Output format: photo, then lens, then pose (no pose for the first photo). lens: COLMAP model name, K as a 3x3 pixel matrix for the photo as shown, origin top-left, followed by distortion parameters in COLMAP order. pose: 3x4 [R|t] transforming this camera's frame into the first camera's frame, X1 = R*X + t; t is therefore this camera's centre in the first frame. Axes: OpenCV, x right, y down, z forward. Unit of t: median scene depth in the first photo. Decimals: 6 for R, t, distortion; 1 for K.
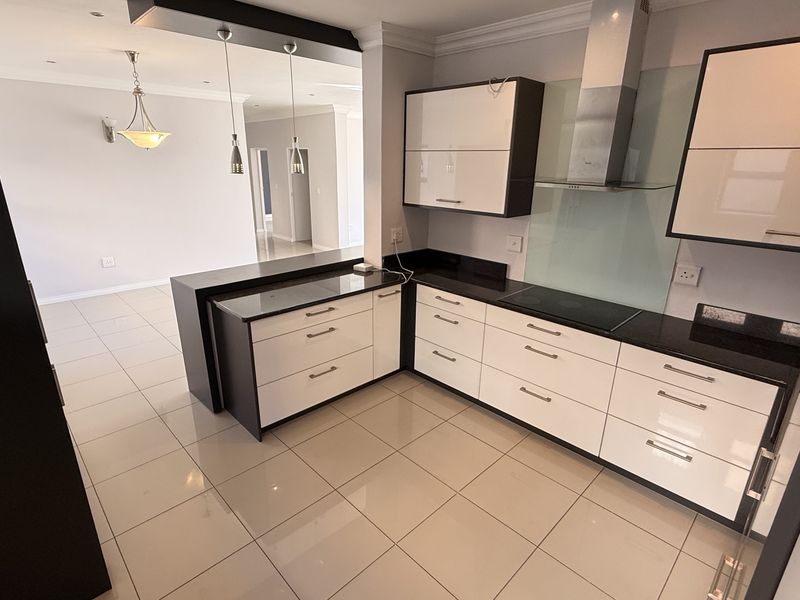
lens RADIAL K [[425.2, 0, 398.3], [0, 425.2, 302.6], [0, 0, 1]] dist [0.001621, -0.000235]
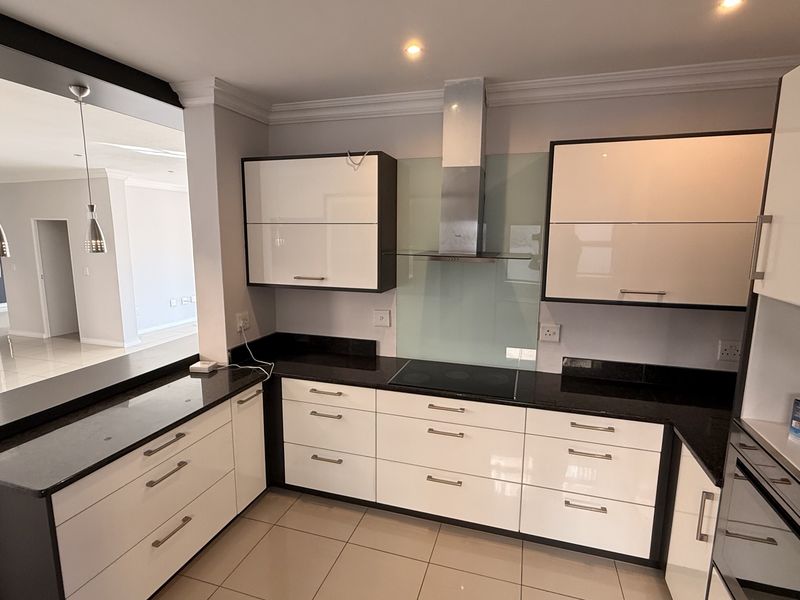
lens RADIAL K [[425.2, 0, 398.3], [0, 425.2, 302.6], [0, 0, 1]] dist [0.001621, -0.000235]
pose [[0.880711, -0.083829, 0.466177, -0.137728], [0.155745, 0.980739, -0.117879, -0.058175], [-0.447316, 0.176422, 0.876803, 0.157674]]
